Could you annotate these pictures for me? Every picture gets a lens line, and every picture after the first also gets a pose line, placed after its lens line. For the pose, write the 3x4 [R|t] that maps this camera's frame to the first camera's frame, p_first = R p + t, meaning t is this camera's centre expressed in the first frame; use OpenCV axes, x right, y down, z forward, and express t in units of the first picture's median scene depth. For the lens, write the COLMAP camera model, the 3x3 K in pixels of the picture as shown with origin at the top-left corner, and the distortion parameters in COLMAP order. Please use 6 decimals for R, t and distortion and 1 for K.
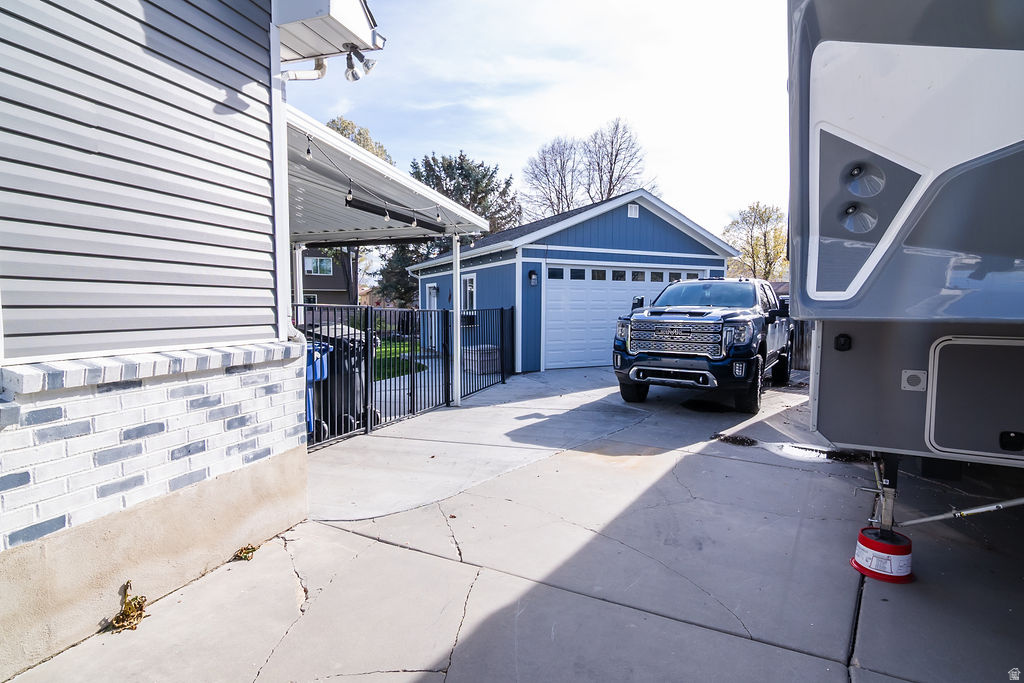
lens RADIAL K [[531.9, 0, 510.7], [0, 531.9, 351.6], [0, 0, 1]] dist [0.000389, -0.000313]
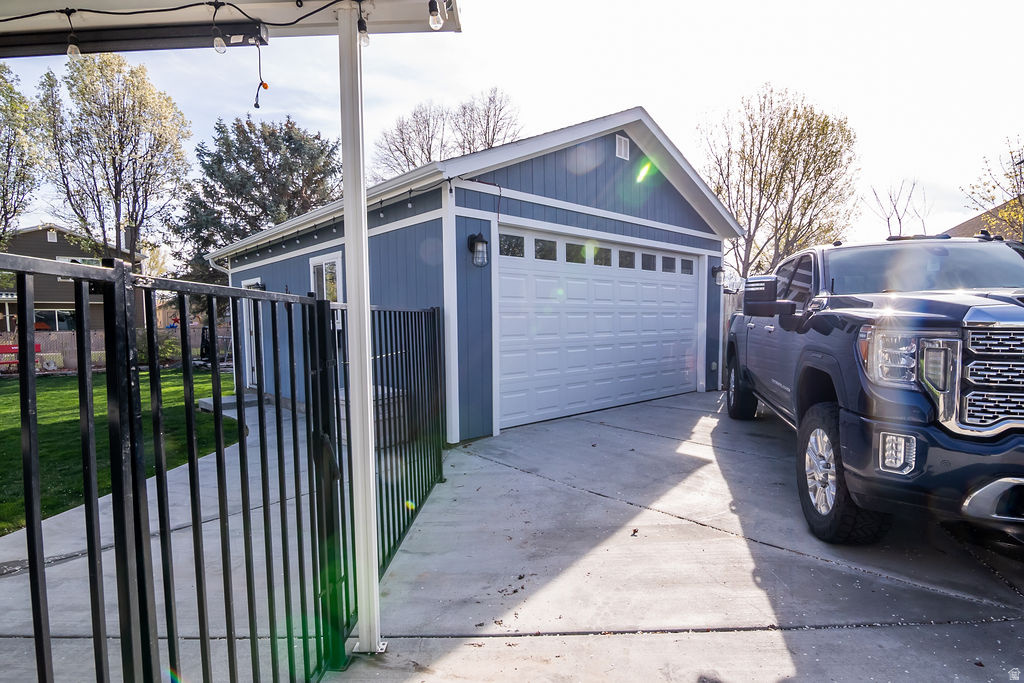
lens RADIAL K [[531.9, 0, 510.7], [0, 531.9, 351.6], [0, 0, 1]] dist [0.000389, -0.000313]
pose [[0.953326, -0.031886, 0.300255, -0.076282], [0.040334, 0.998945, -0.021977, -0.030299], [-0.299237, 0.033062, 0.953606, 0.496095]]
